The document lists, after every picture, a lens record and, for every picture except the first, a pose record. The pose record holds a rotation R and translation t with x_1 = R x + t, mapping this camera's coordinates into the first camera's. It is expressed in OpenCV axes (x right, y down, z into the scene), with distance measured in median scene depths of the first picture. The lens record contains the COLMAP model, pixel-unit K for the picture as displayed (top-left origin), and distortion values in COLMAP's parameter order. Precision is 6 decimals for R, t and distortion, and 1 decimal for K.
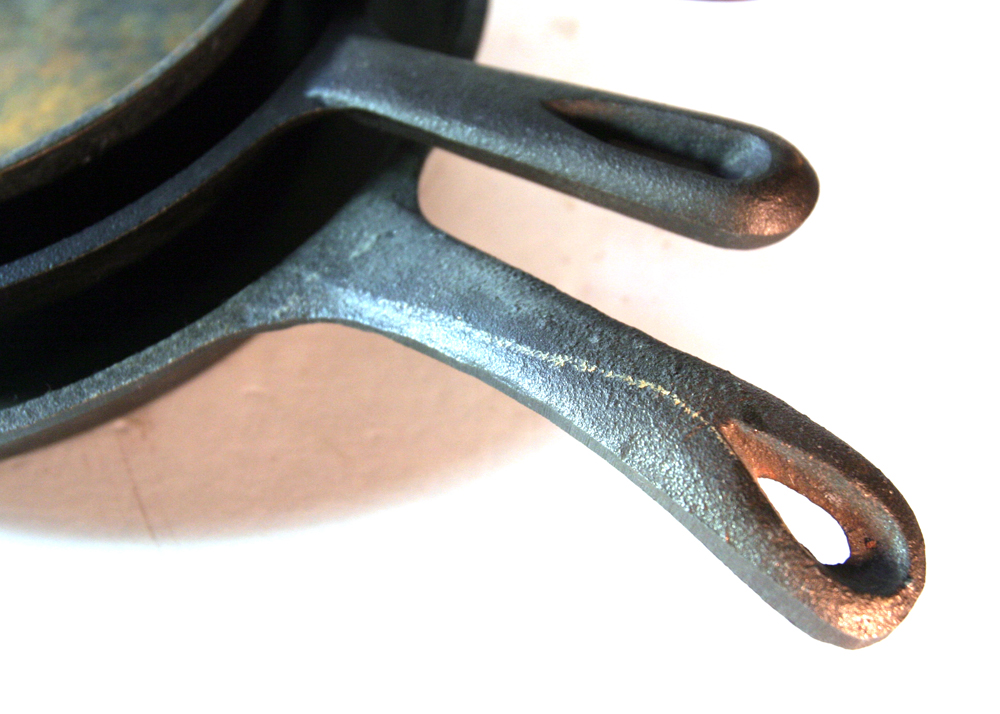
lens RADIAL K [[1259.3, 0, 500.0], [0, 1259.3, 357.0], [0, 0, 1]] dist [-0.024129, -0.036355]
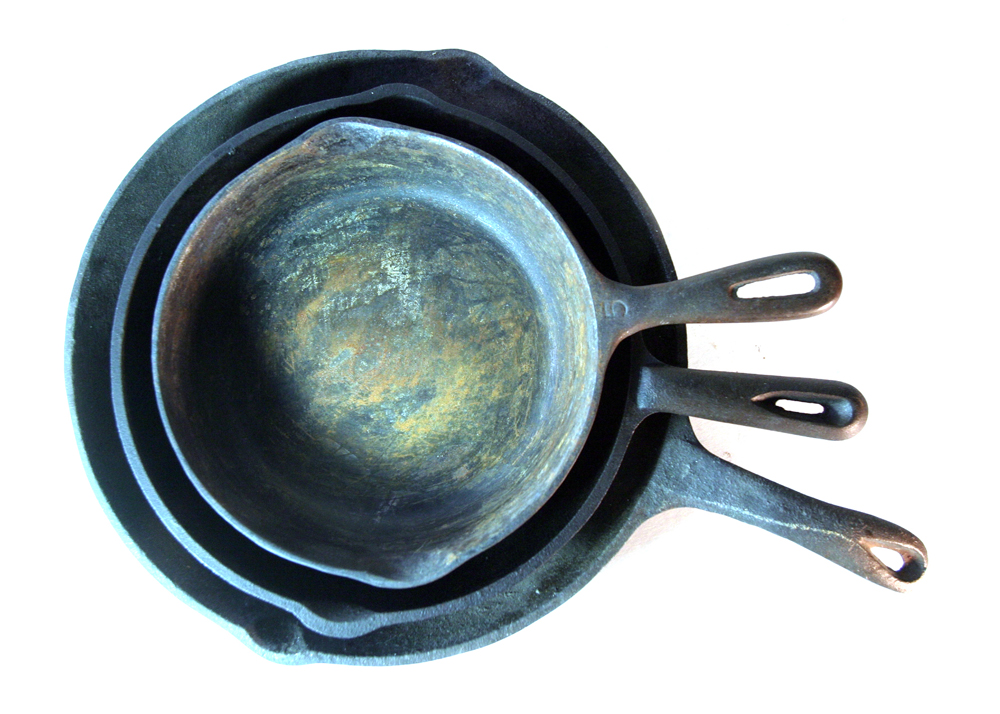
lens RADIAL K [[1021.3, 0, 500.0], [0, 1021.3, 357.0], [0, 0, 1]] dist [-0.078451, 0.017004]
pose [[0.954949, -0.289806, 0.063919, -0.512527], [0.216789, 0.828297, 0.516650, -1.357580], [-0.202672, -0.479517, 0.853808, -0.459969]]
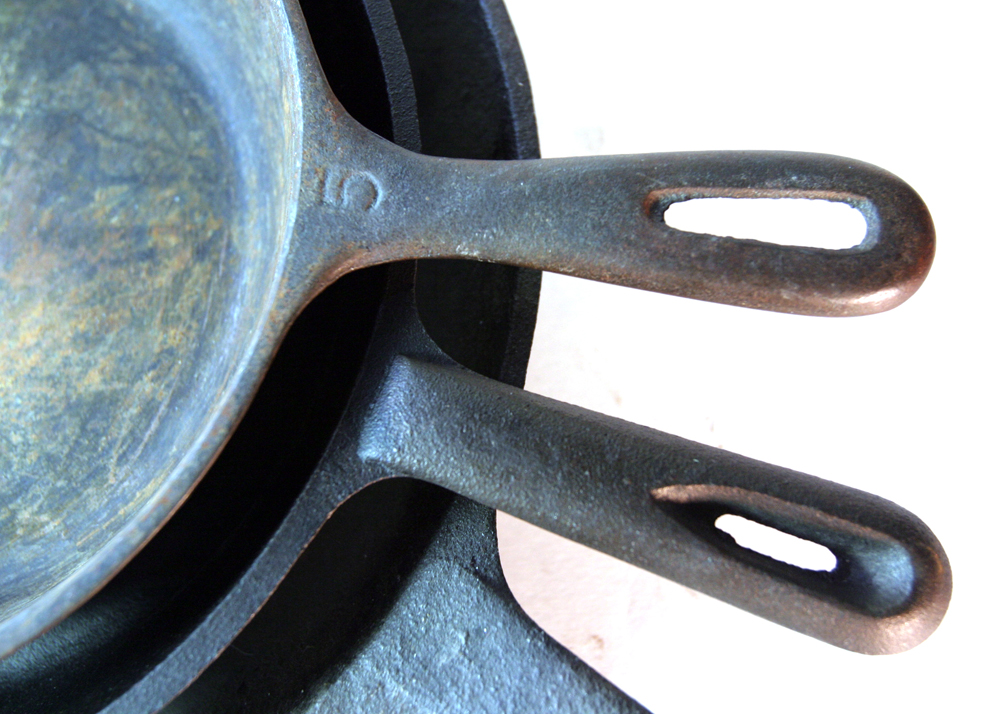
lens RADIAL K [[1021.3, 0, 500.0], [0, 1021.3, 357.0], [0, 0, 1]] dist [-0.078451, 0.017004]
pose [[0.994339, -0.067811, 0.081805, -0.122881], [0.033757, 0.931598, 0.361919, -0.558686], [-0.100751, -0.357109, 0.928613, 0.410648]]
